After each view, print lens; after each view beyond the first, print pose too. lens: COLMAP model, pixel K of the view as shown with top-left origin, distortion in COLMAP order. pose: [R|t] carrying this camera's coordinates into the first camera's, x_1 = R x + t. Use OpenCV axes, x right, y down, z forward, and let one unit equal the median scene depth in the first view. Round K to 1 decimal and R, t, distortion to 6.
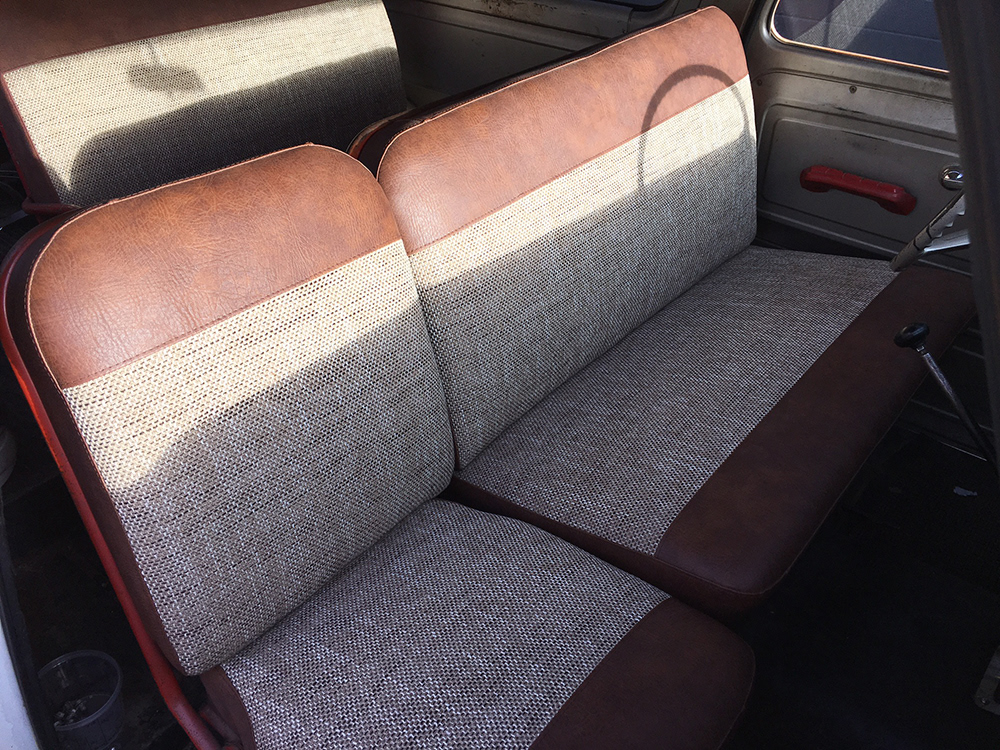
lens RADIAL K [[865.3, 0, 502.9], [0, 865.3, 377.2], [0, 0, 1]] dist [0.049084, -0.036896]
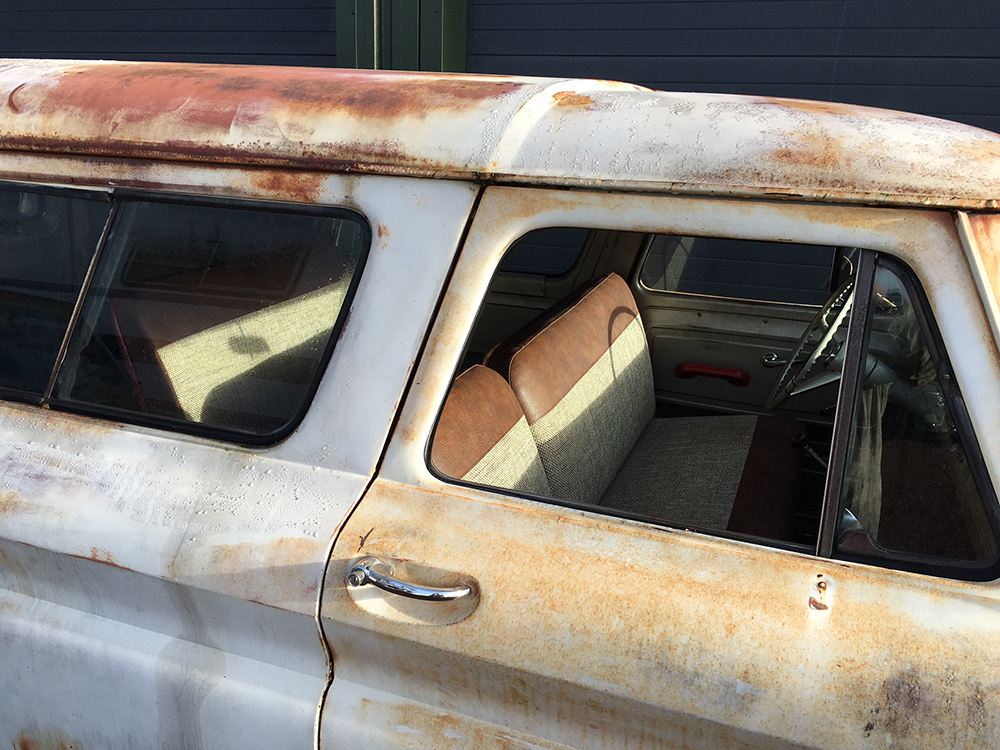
lens RADIAL K [[865.3, 0, 498.1], [0, 865.3, 375.6], [0, 0, 1]] dist [0.049084, -0.036896]
pose [[0.951302, -0.095057, 0.293238, -0.440417], [0.172054, 0.953039, -0.249225, 0.116096], [-0.255776, 0.287541, 0.922983, -0.359425]]
